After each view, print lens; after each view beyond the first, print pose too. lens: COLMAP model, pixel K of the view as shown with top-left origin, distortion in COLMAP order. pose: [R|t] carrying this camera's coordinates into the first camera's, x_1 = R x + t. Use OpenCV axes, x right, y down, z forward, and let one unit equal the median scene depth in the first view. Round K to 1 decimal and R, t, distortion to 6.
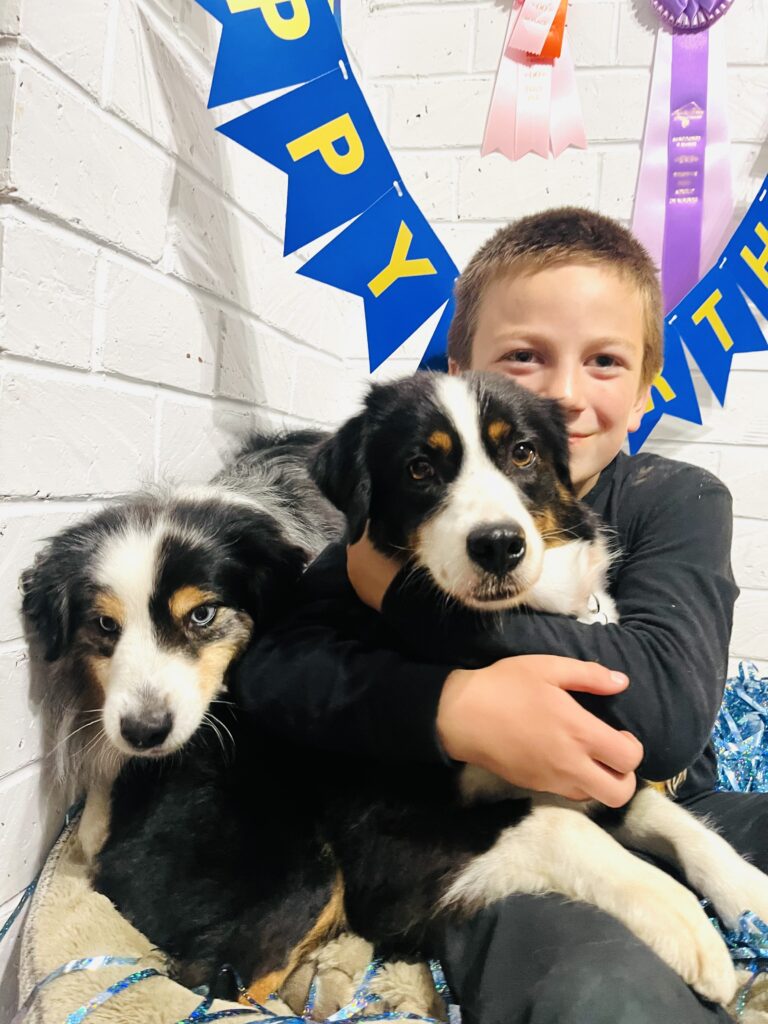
lens RADIAL K [[801.0, 0, 395.5], [0, 801.0, 496.5], [0, 0, 1]] dist [0.036339, -0.062411]
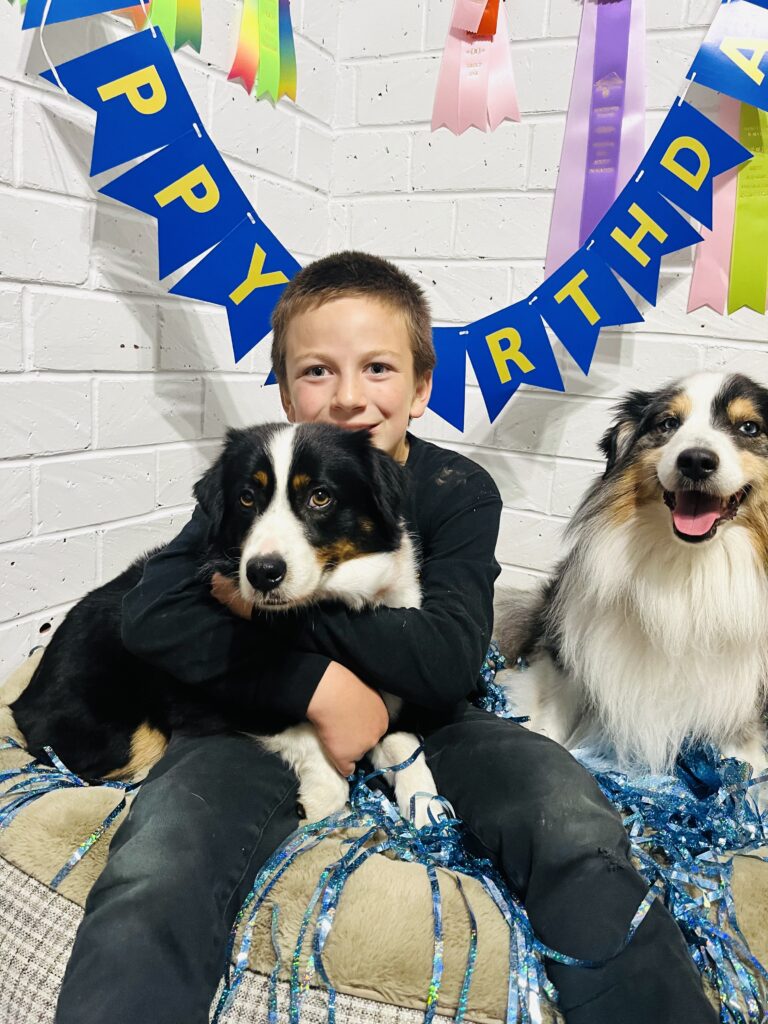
lens RADIAL K [[801.0, 0, 402.4], [0, 801.0, 507.5], [0, 0, 1]] dist [0.036339, -0.062411]
pose [[0.969039, 0.054019, -0.240925, 0.444449], [-0.015555, 0.987192, 0.158776, -0.104489], [0.246417, -0.150112, 0.957468, -0.186556]]
